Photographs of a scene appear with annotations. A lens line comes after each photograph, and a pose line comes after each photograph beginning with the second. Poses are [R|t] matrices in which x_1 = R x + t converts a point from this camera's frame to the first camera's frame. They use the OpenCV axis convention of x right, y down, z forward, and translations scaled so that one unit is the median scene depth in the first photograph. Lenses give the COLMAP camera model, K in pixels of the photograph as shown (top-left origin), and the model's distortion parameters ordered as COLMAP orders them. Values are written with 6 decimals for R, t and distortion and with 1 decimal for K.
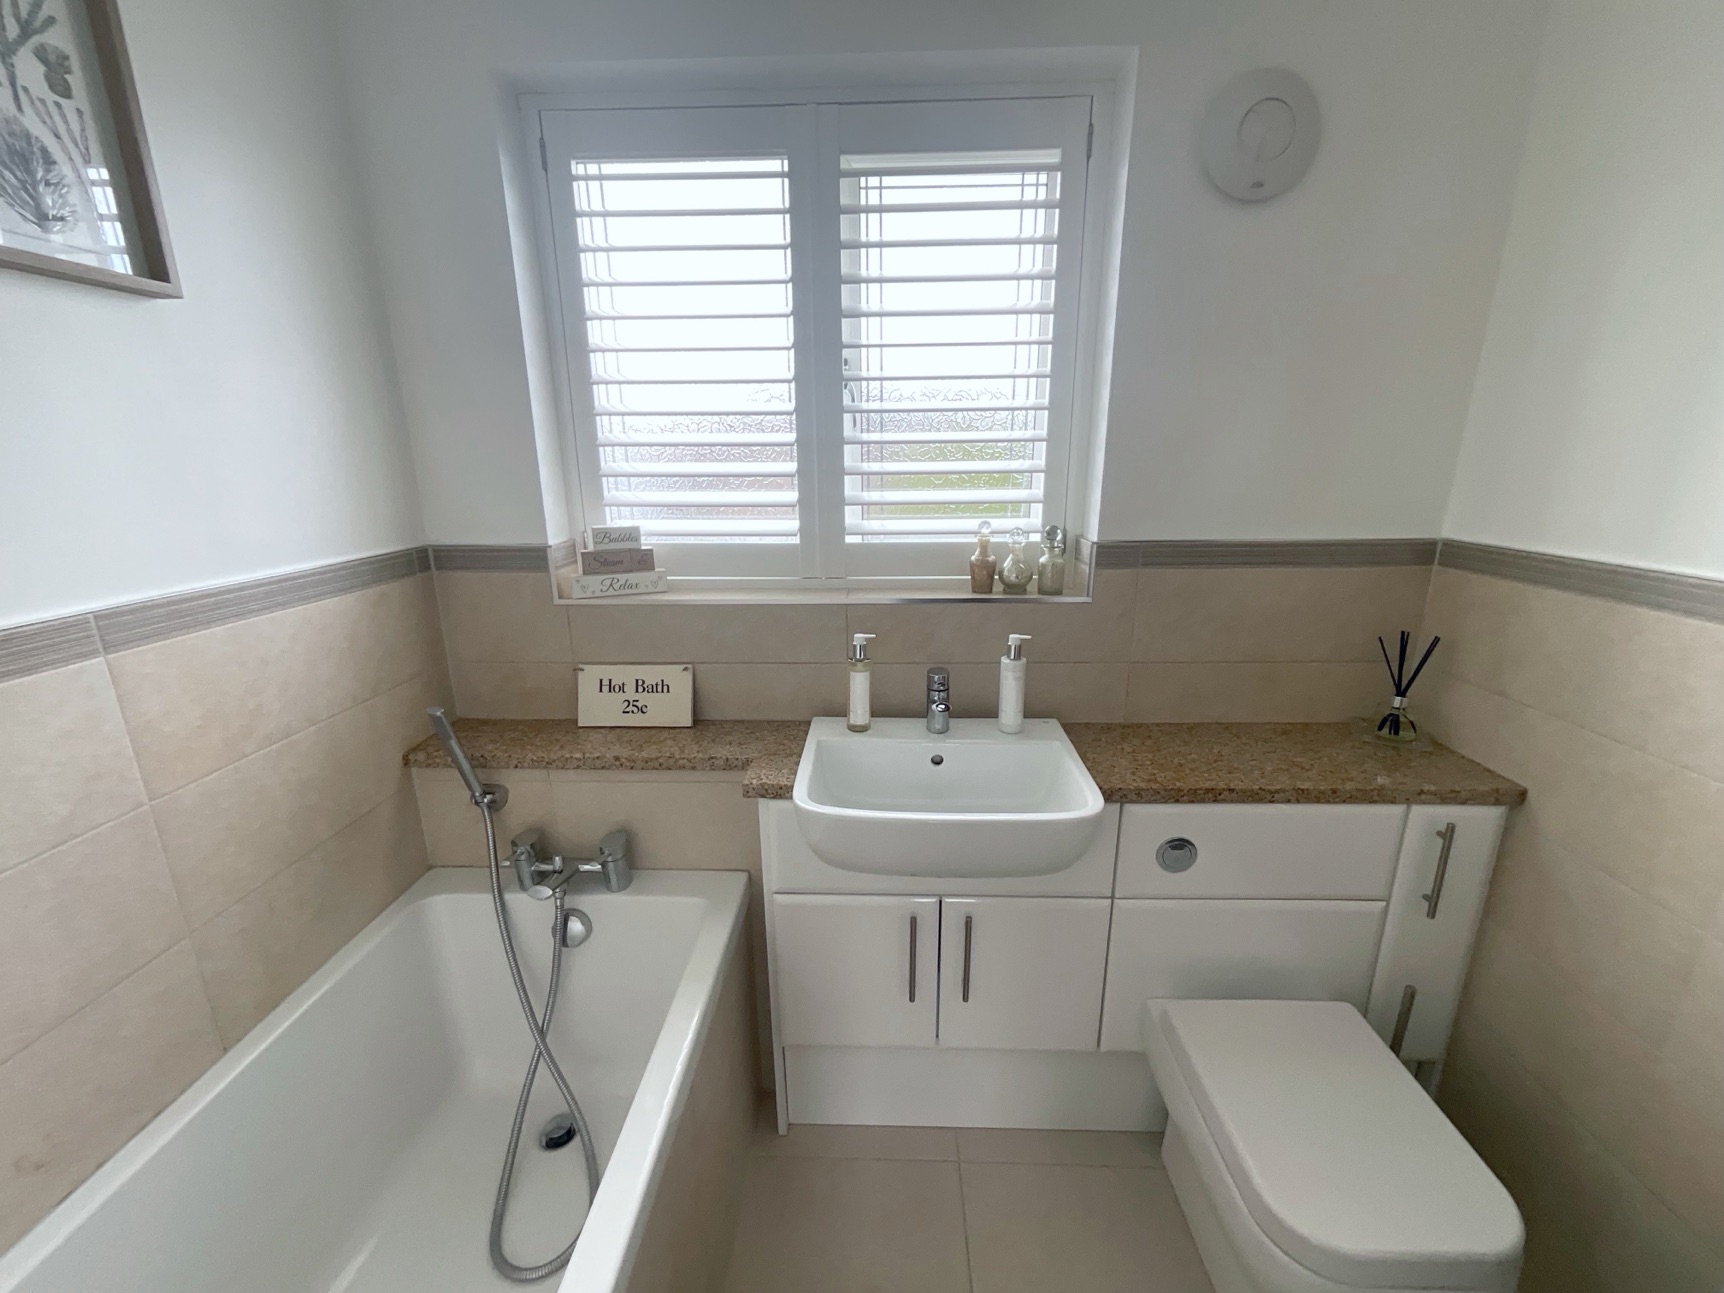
lens RADIAL K [[703.0, 0, 862.4], [0, 703.0, 647.5], [0, 0, 1]] dist [-0.002616, 0.002615]
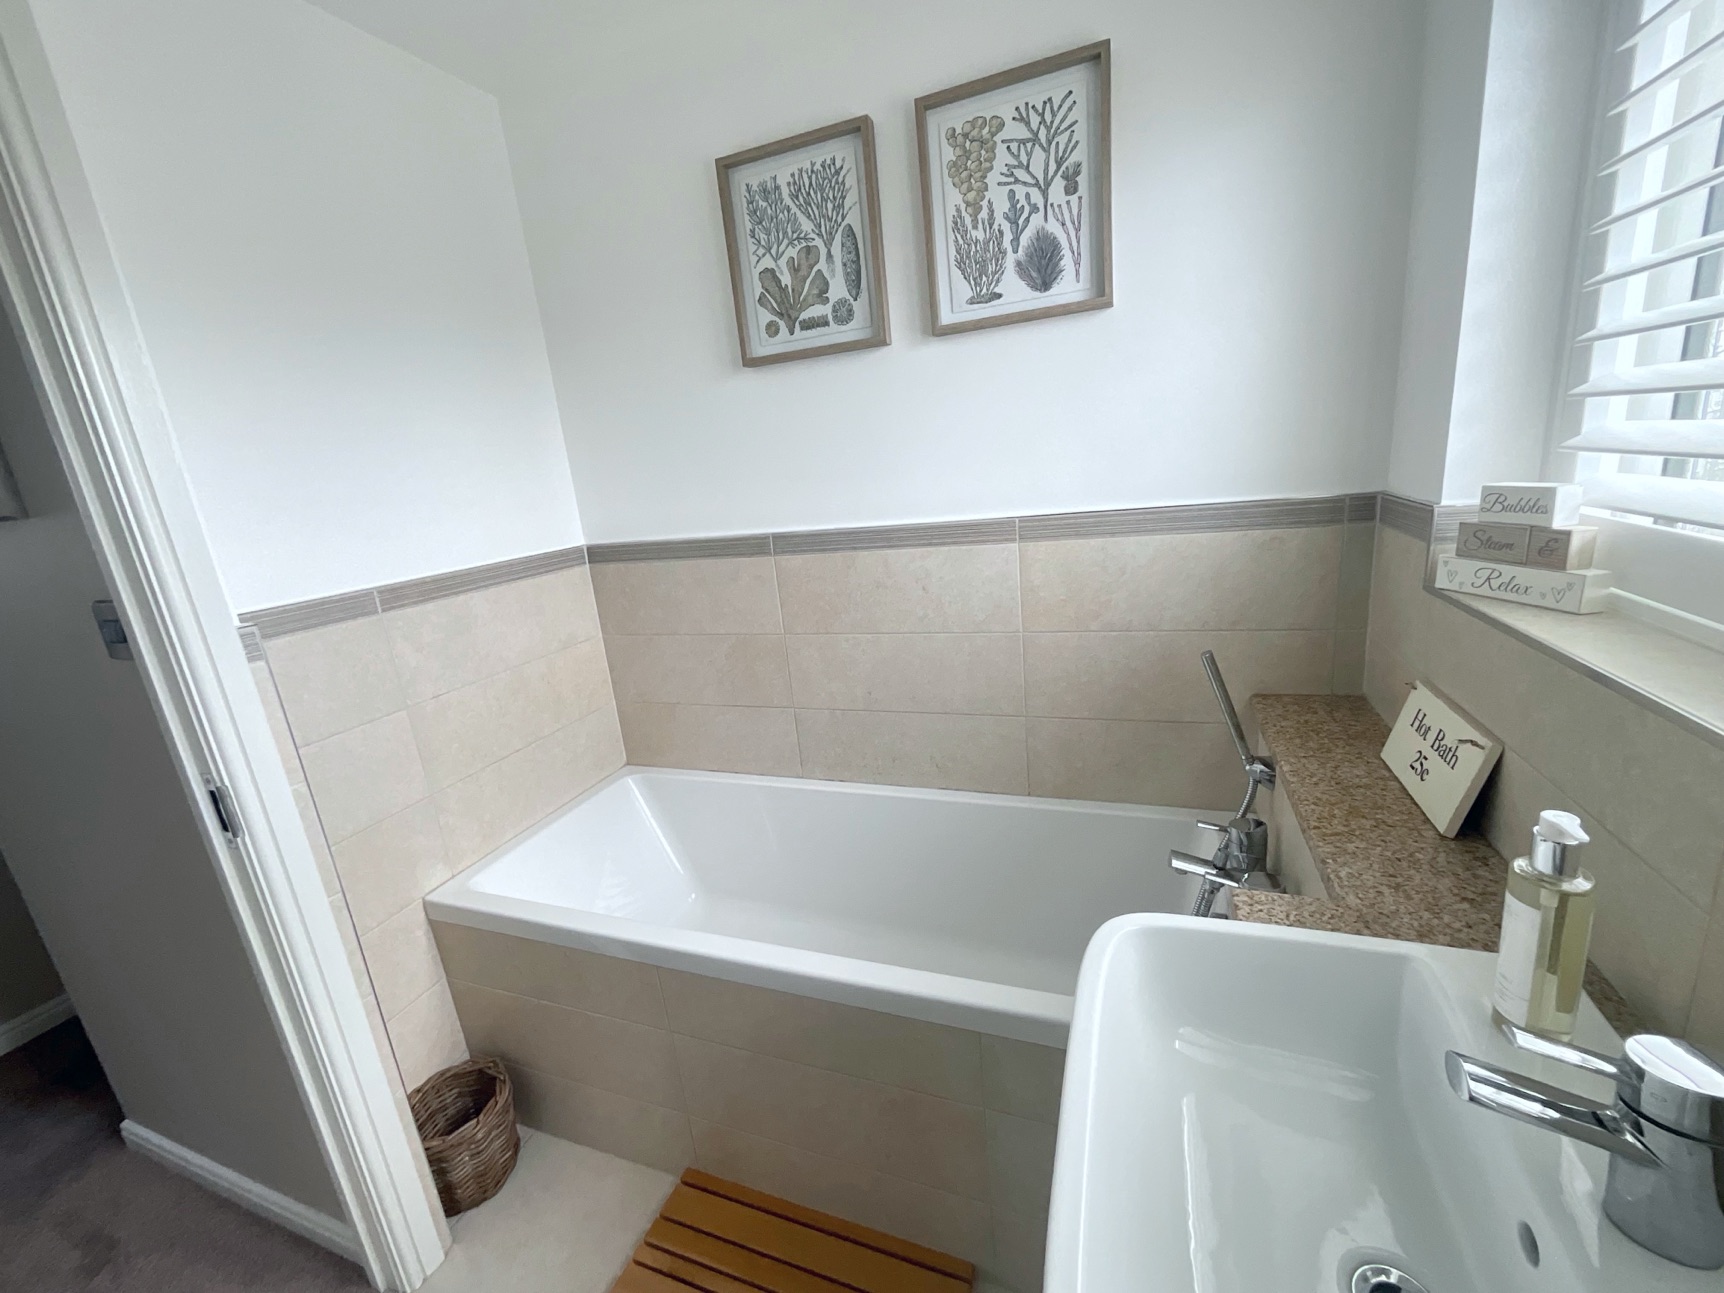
lens RADIAL K [[703.0, 0, 862.4], [0, 703.0, 647.5], [0, 0, 1]] dist [-0.002616, 0.002615]
pose [[-0.316113, 0.282140, -0.905798, 0.453806], [-0.148952, 0.928156, 0.341086, -0.184315], [0.936956, 0.242742, -0.251377, 0.735709]]
